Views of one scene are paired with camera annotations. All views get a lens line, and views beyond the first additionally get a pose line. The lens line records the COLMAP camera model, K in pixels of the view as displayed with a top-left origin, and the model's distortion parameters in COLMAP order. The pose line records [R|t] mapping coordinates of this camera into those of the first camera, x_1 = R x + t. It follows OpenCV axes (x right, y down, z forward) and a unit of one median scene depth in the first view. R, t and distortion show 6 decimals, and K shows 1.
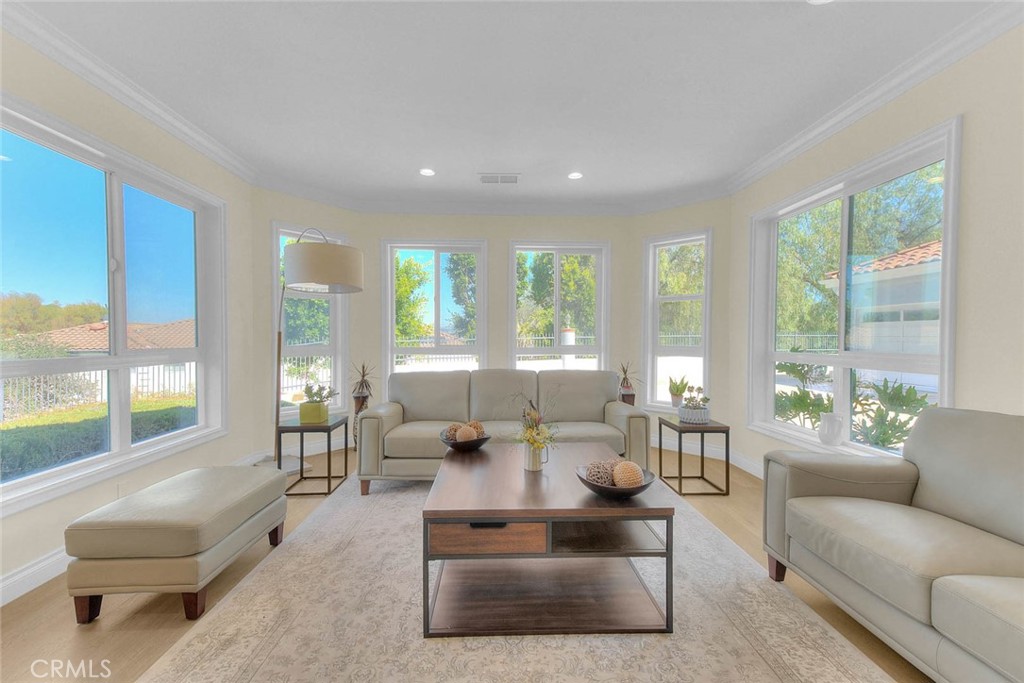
lens RADIAL K [[403.0, 0, 510.7], [0, 403.0, 345.8], [0, 0, 1]] dist [0.022973, -0.000124]
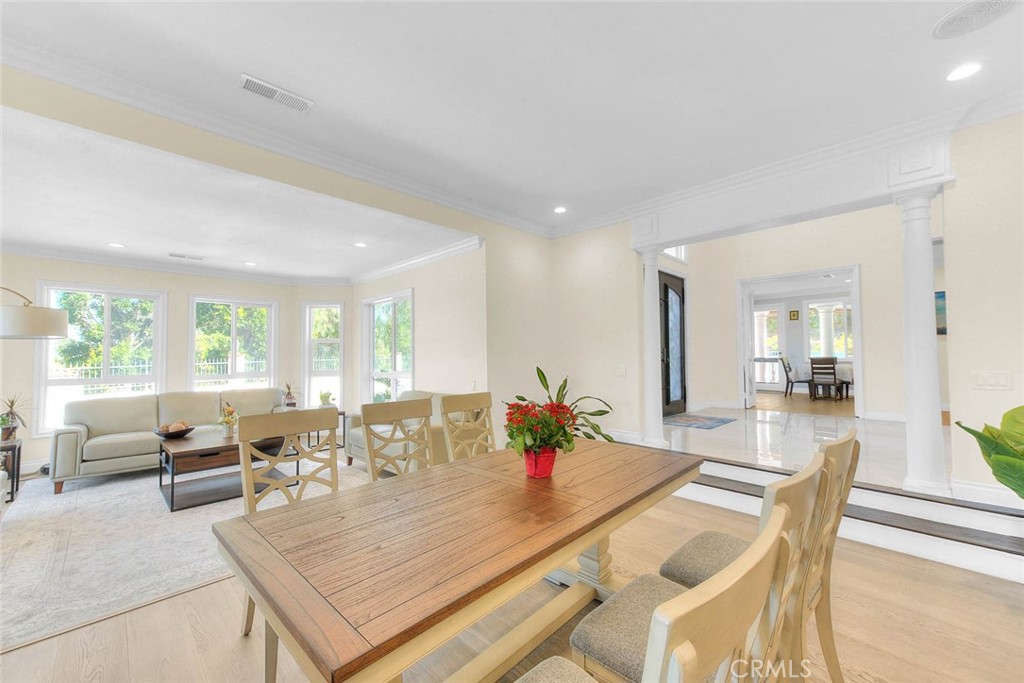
lens RADIAL K [[403.0, 0, 510.7], [0, 403.0, 345.8], [0, 0, 1]] dist [0.022973, -0.000124]
pose [[0.735243, 0.012693, 0.677685, -0.153324], [0.022454, 0.998820, -0.043068, -0.012621], [-0.677432, 0.046882, 0.734090, -0.757468]]
